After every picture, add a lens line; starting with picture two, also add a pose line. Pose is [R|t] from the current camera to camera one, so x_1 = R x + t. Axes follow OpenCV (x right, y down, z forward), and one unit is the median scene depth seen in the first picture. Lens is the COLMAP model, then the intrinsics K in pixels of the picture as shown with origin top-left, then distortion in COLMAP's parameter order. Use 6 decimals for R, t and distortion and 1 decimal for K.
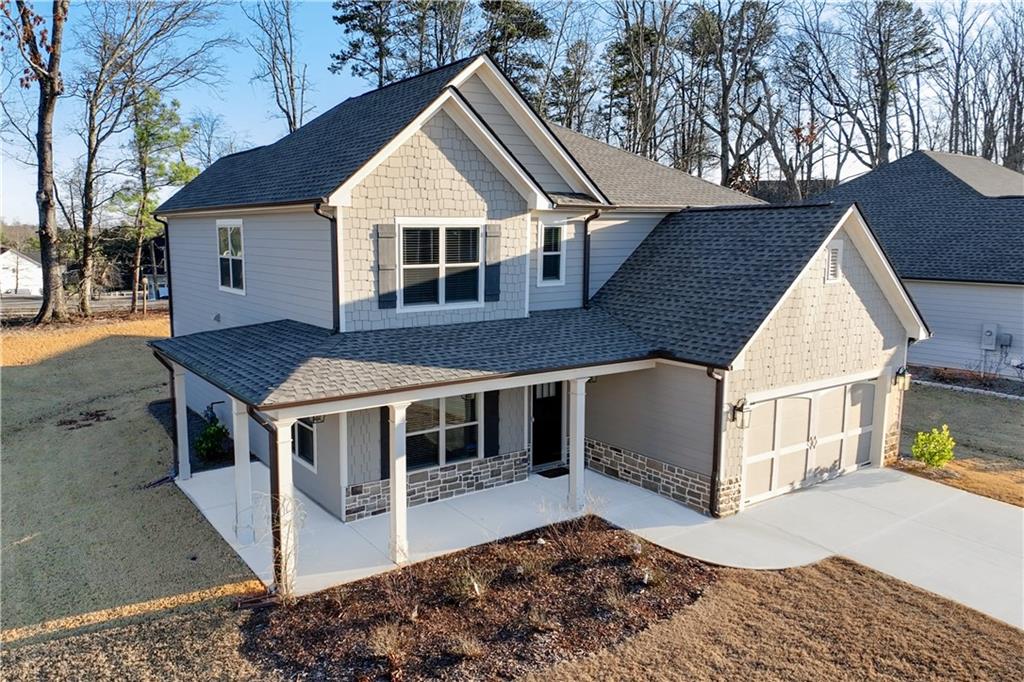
lens RADIAL K [[788.2, 0, 510.8], [0, 788.2, 362.0], [0, 0, 1]] dist [-0.007495, -0.001583]
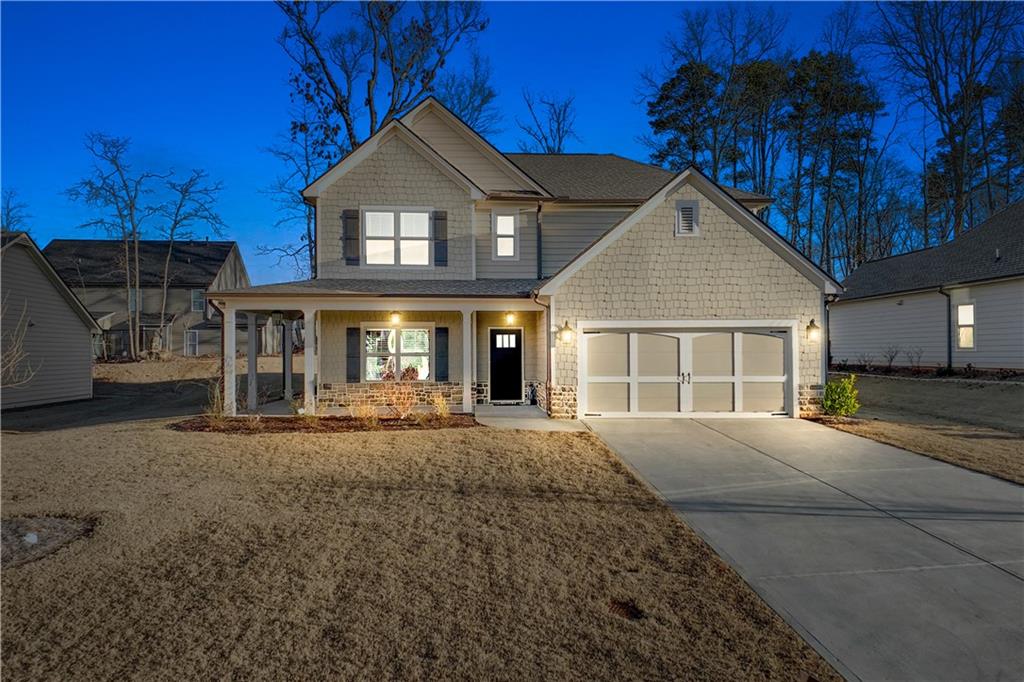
lens RADIAL K [[781.0, 0, 512.0], [0, 781.0, 341.0], [0, 0, 1]] dist [0.002572, 0.000048]
pose [[0.873835, -0.008395, -0.486151, 0.761436], [-0.069058, 0.987572, -0.141184, 0.241684], [0.481294, 0.156944, 0.862395, -0.107512]]
